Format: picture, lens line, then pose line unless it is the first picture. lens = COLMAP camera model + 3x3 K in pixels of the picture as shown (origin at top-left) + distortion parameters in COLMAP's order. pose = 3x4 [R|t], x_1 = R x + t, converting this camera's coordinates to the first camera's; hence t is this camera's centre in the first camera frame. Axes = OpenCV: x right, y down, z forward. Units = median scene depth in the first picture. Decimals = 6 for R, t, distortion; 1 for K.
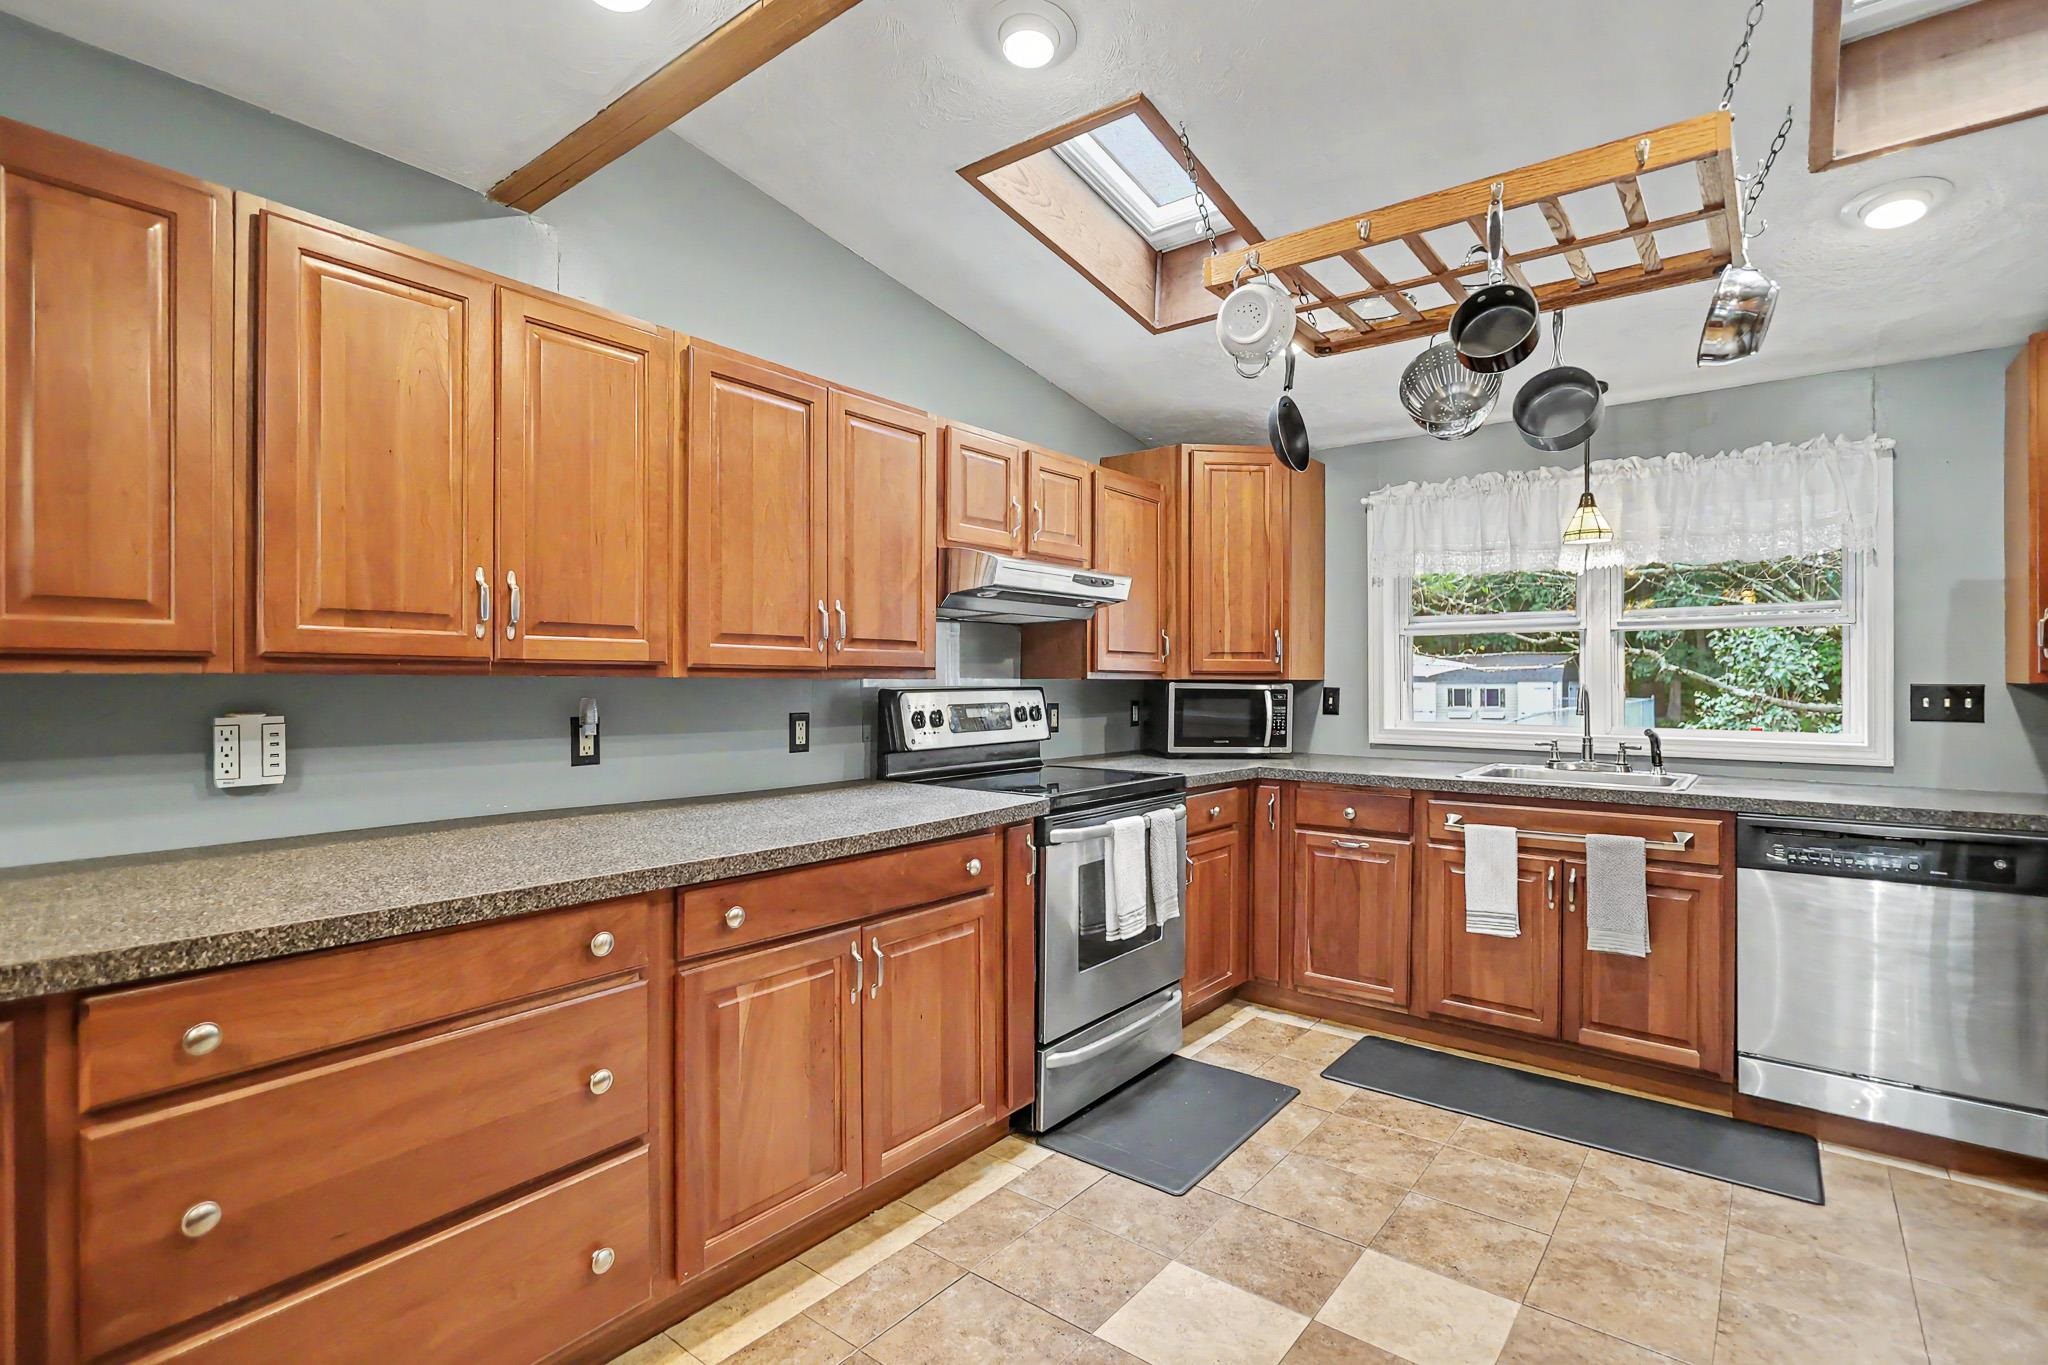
lens RADIAL K [[963.4, 0, 1026.3], [0, 963.4, 673.3], [0, 0, 1]] dist [-0.003095, -0.000476]
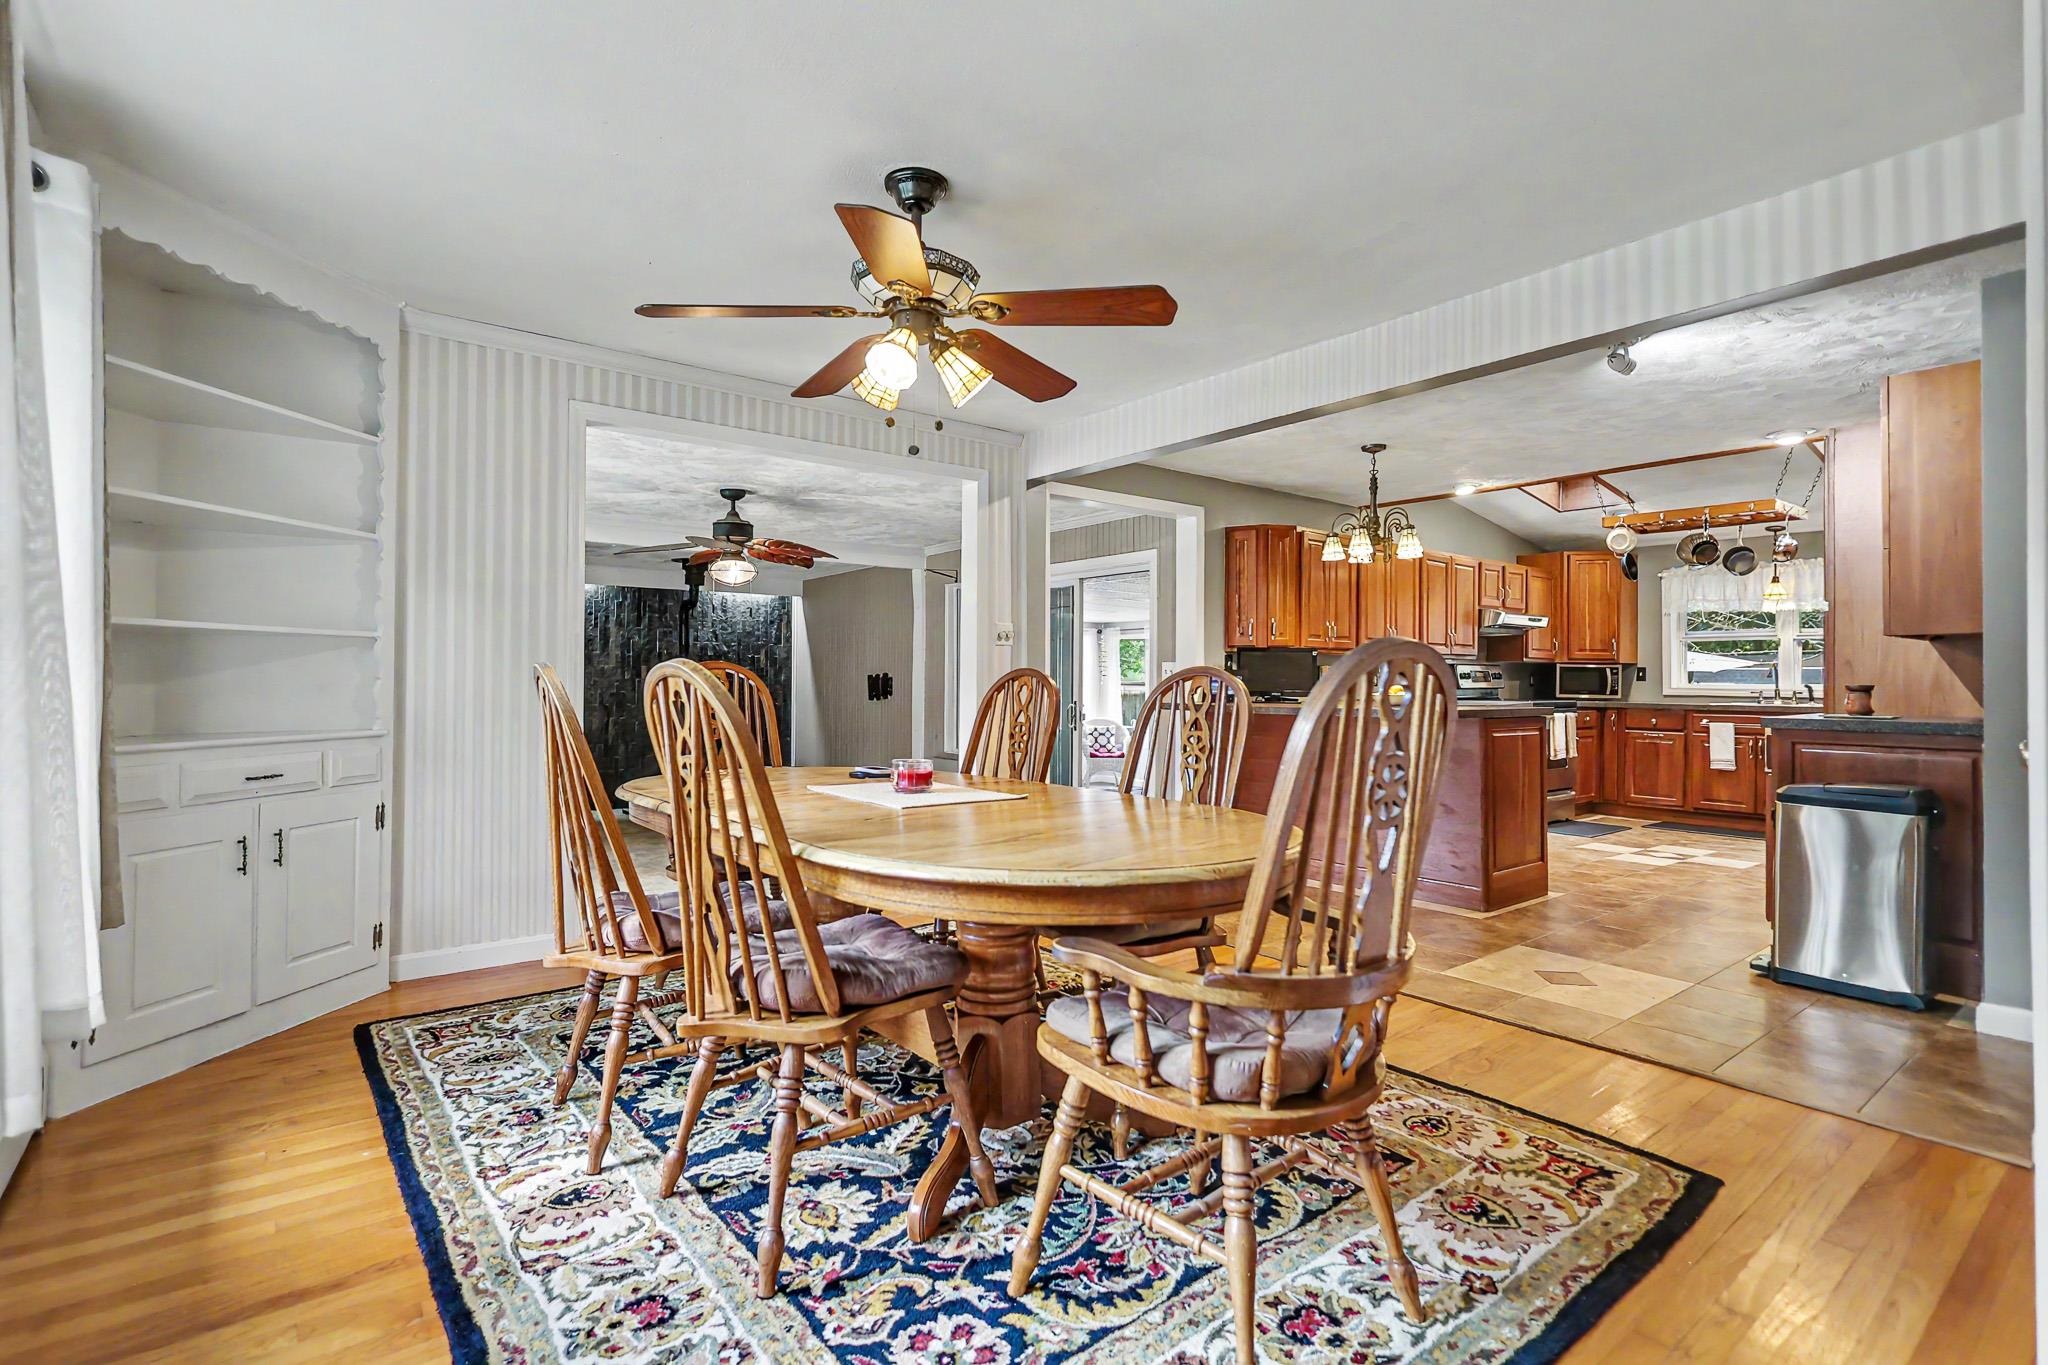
lens RADIAL K [[963.4, 0, 1026.3], [0, 963.4, 673.3], [0, 0, 1]] dist [-0.003095, -0.000476]
pose [[0.972143, 0.003638, -0.234362, -0.662985], [-0.004740, 0.999980, -0.004140, 0.059376], [0.234342, 0.005135, 0.972141, -1.802051]]
